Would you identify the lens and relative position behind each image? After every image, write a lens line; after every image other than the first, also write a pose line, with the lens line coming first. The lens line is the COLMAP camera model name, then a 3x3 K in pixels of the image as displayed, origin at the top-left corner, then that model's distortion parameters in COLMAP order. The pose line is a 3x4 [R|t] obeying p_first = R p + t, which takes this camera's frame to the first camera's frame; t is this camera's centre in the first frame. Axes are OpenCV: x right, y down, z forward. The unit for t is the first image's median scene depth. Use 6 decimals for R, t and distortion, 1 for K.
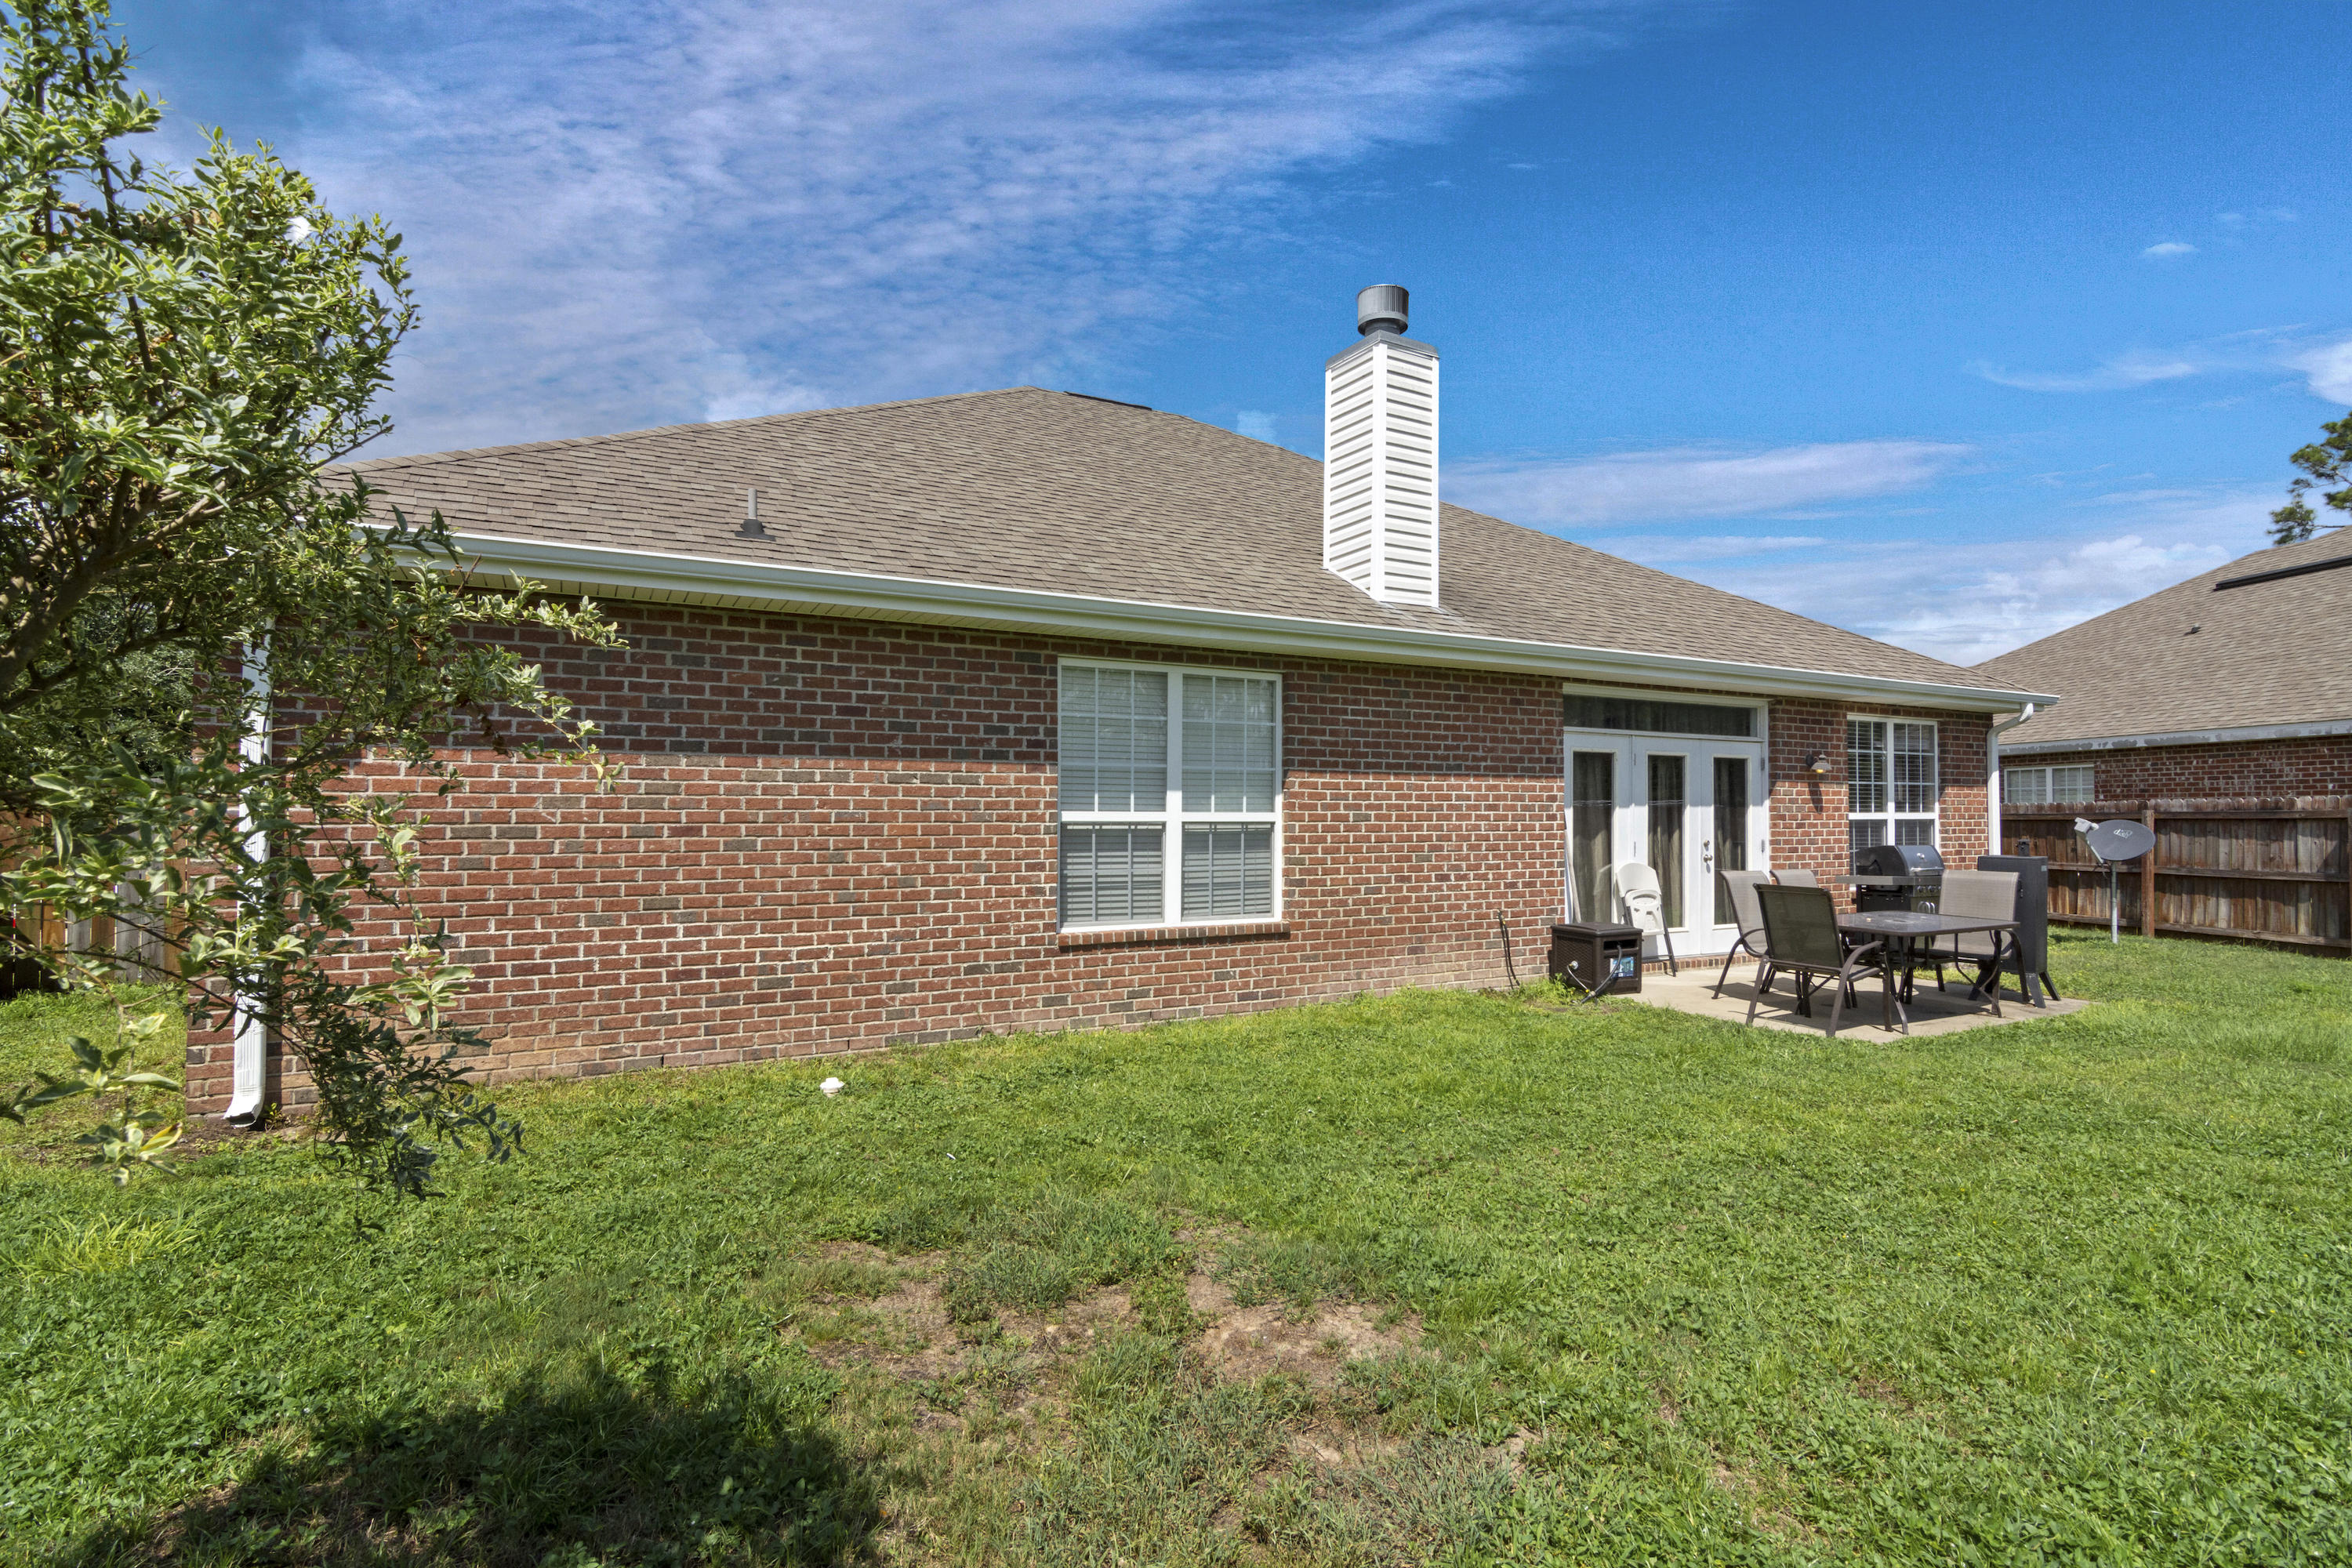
lens RADIAL K [[1182.1, 0, 1176.0], [0, 1182.1, 784.0], [0, 0, 1]] dist [0.001031, 0.000089]
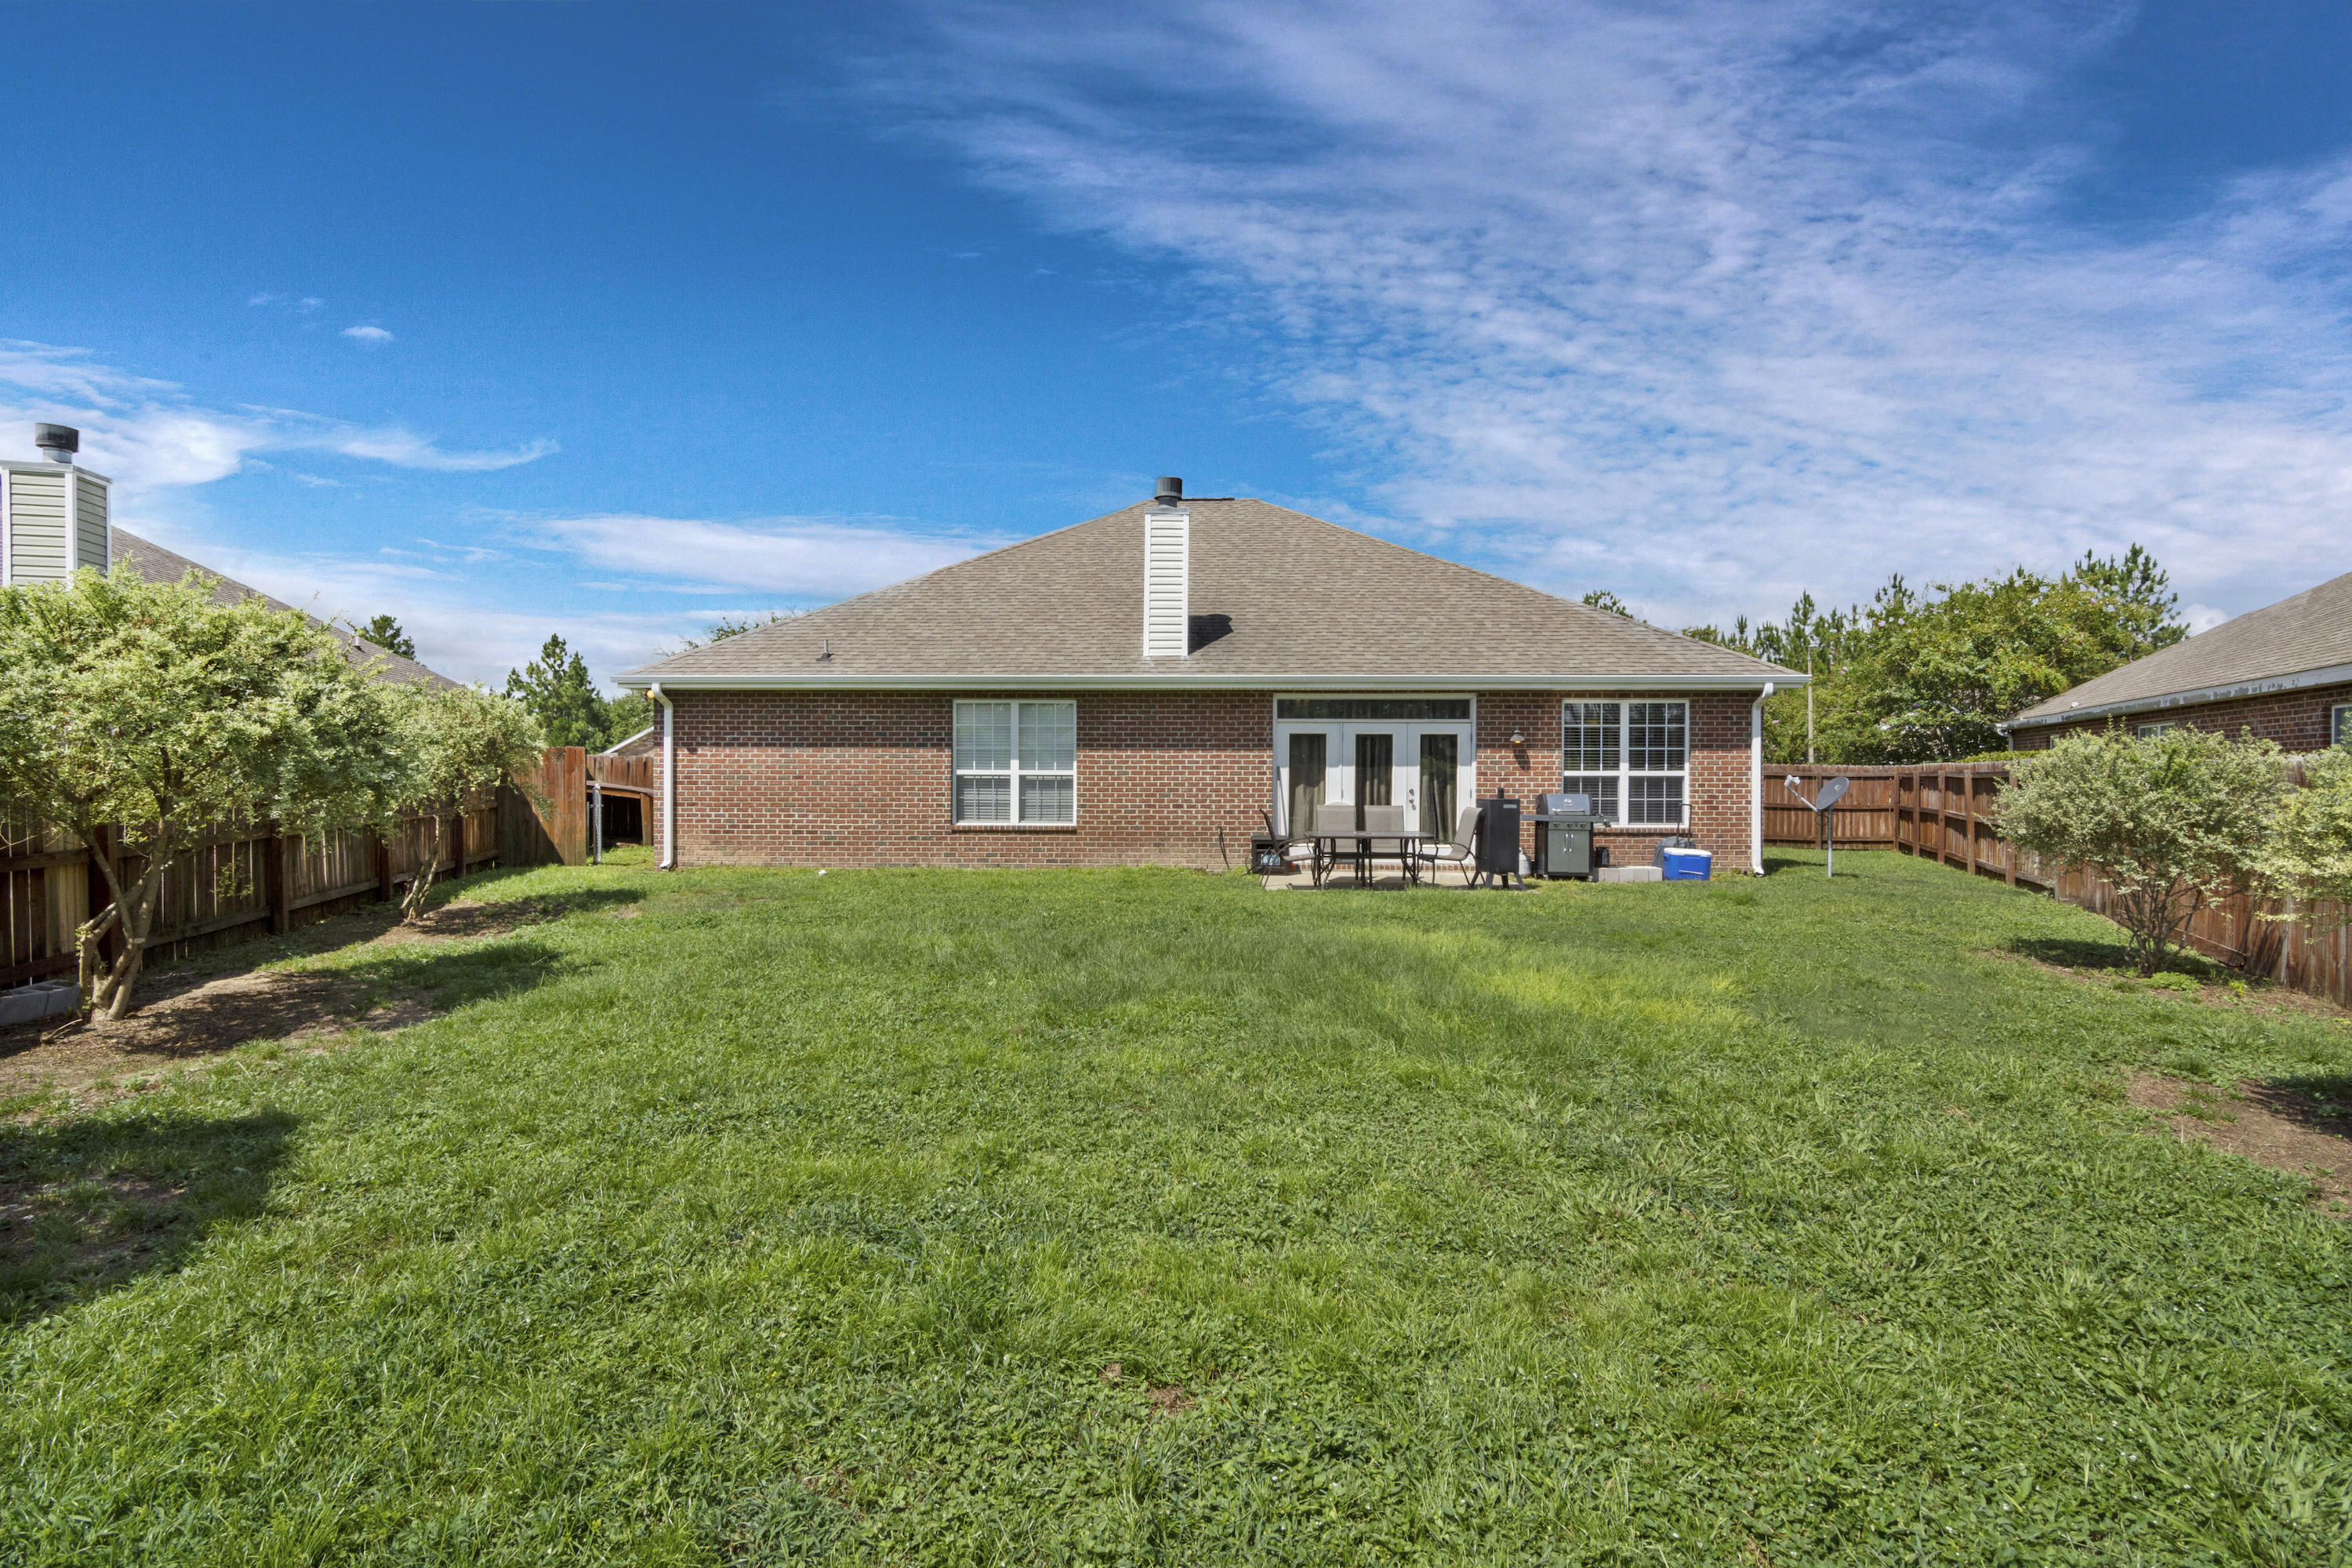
lens RADIAL K [[1182.1, 0, 1176.0], [0, 1182.1, 784.0], [0, 0, 1]] dist [0.001031, 0.000089]
pose [[0.841678, -0.006749, -0.539938, 1.240757], [0.010602, 0.999936, 0.004029, 0.038947], [0.539876, -0.009116, 0.841695, -0.549323]]
